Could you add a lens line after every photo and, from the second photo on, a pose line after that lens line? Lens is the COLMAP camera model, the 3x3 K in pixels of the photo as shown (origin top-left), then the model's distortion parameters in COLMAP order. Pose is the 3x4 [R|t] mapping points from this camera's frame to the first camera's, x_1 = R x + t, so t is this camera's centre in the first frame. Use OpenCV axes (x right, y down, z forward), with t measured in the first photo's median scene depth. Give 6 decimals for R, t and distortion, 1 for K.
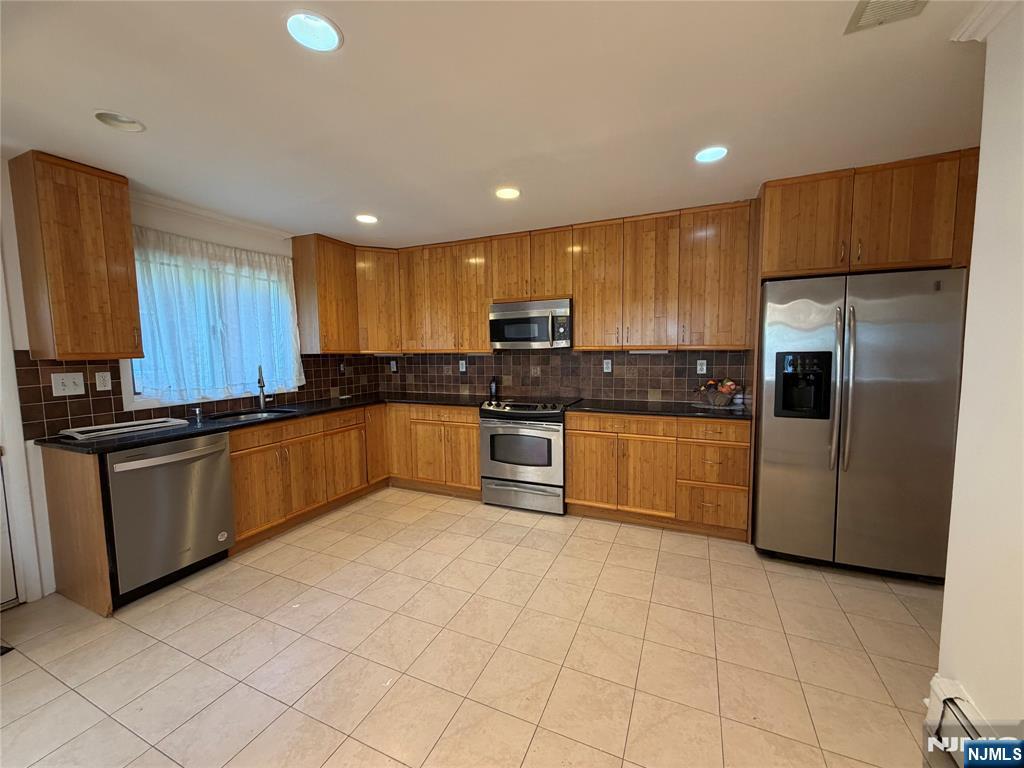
lens RADIAL K [[411.2, 0, 512.0], [0, 411.2, 384.0], [0, 0, 1]] dist [-0.001211, -0.000194]
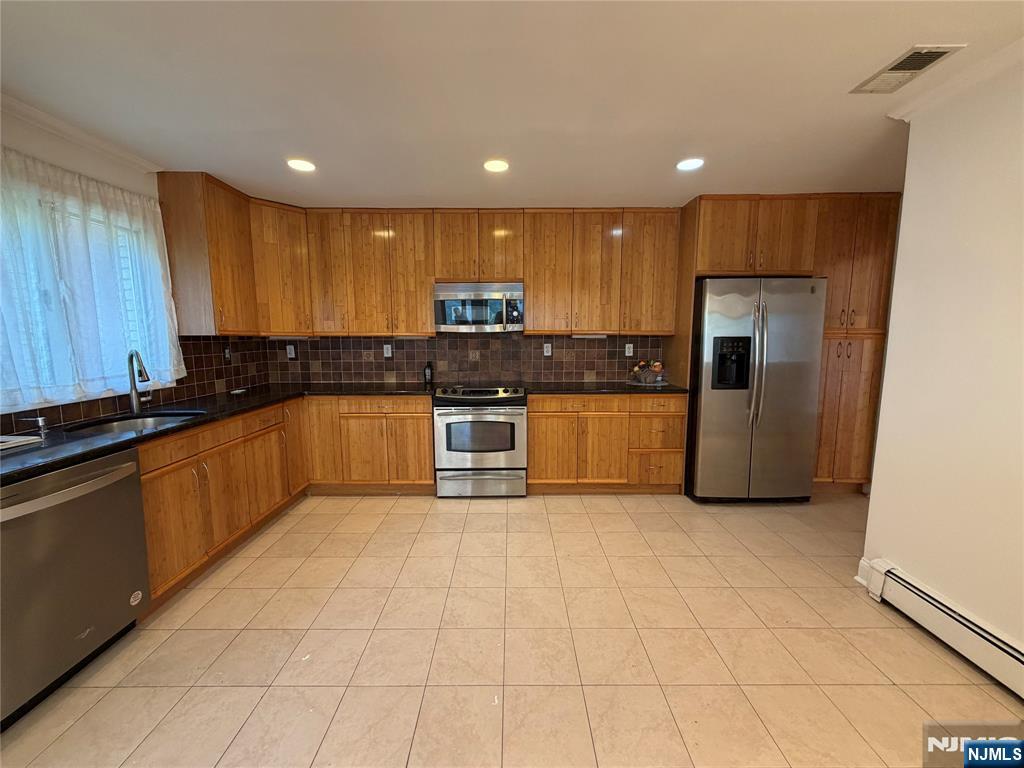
lens RADIAL K [[410.2, 0, 512.0], [0, 410.2, 384.0], [0, 0, 1]] dist [-0.000089, -0.000136]
pose [[0.910834, -0.039203, 0.410908, -0.318044], [0.025282, 0.998909, 0.039259, 0.000072], [-0.411998, -0.025370, 0.910831, 0.095770]]
